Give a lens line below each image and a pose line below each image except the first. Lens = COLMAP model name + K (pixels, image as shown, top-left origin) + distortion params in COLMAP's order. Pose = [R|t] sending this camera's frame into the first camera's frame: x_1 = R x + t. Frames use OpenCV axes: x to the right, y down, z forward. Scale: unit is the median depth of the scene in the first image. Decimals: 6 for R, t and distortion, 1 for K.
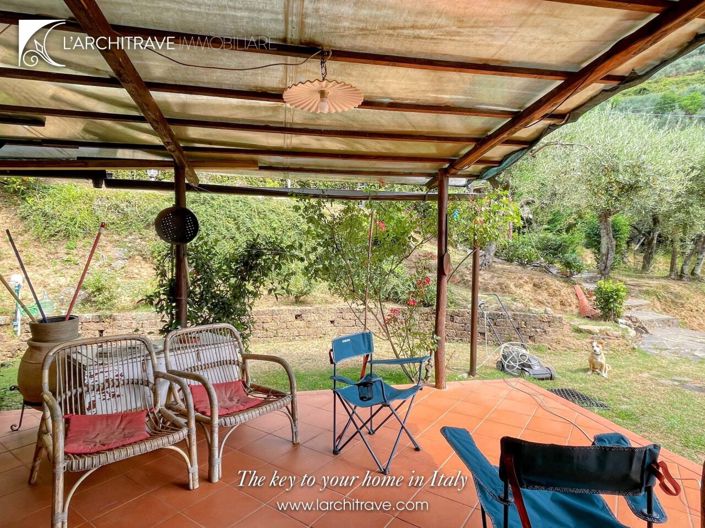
lens RADIAL K [[399.2, 0, 351.4], [0, 399.2, 263.1], [0, 0, 1]] dist [-0.006901, 0.003233]
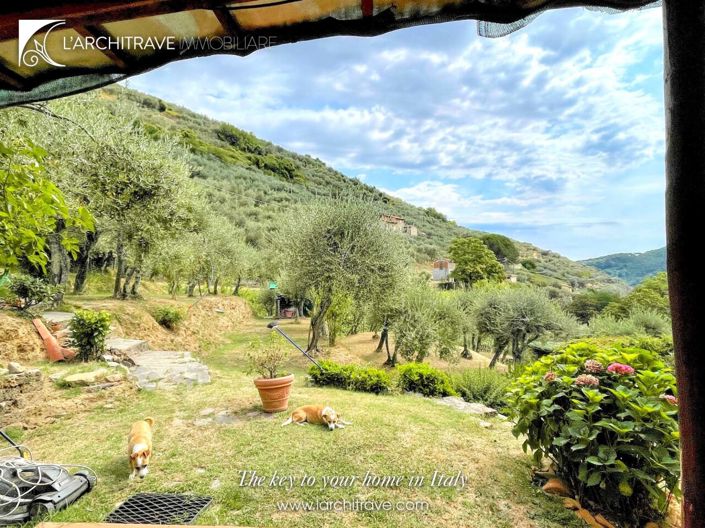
lens RADIAL K [[399.2, 0, 348.1], [0, 399.2, 261.0], [0, 0, 1]] dist [-0.006901, 0.003233]
pose [[0.260868, 0.015092, 0.965256, 0.018105], [0.033719, 0.999125, -0.024735, -0.014789], [-0.964785, 0.039000, 0.260131, 0.305030]]
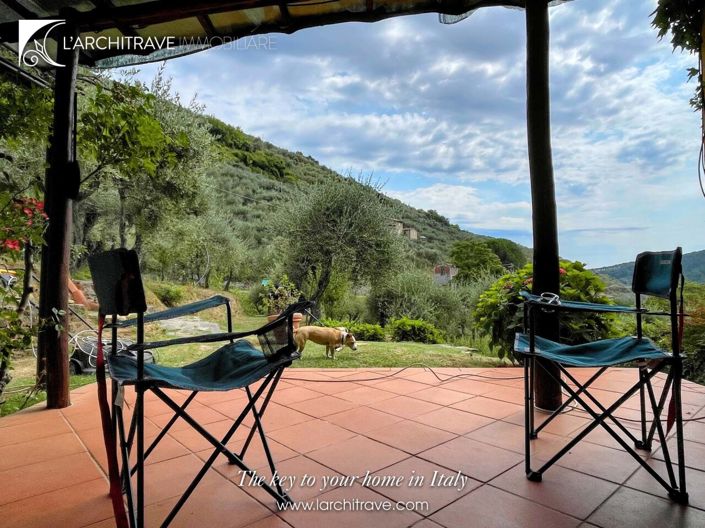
lens RADIAL K [[435.7, 0, 346.7], [0, 435.7, 263.6], [0, 0, 1]] dist [-0.009238, -0.003327]
pose [[0.250730, 0.027270, 0.967673, -0.154300], [0.030361, 0.998890, -0.036016, 0.092004], [-0.967581, 0.038410, 0.249623, 0.275964]]
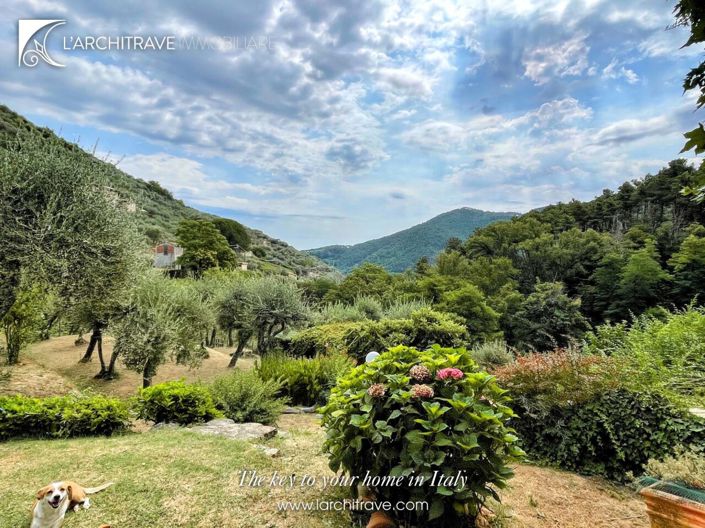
lens RADIAL K [[435.7, 0, 351.2], [0, 435.7, 257.7], [0, 0, 1]] dist [-0.009238, -0.003327]
pose [[-0.364078, -0.011197, 0.931301, 0.140663], [0.000347, 0.999926, 0.012158, -0.016911], [-0.931368, 0.004750, -0.364047, 0.374192]]
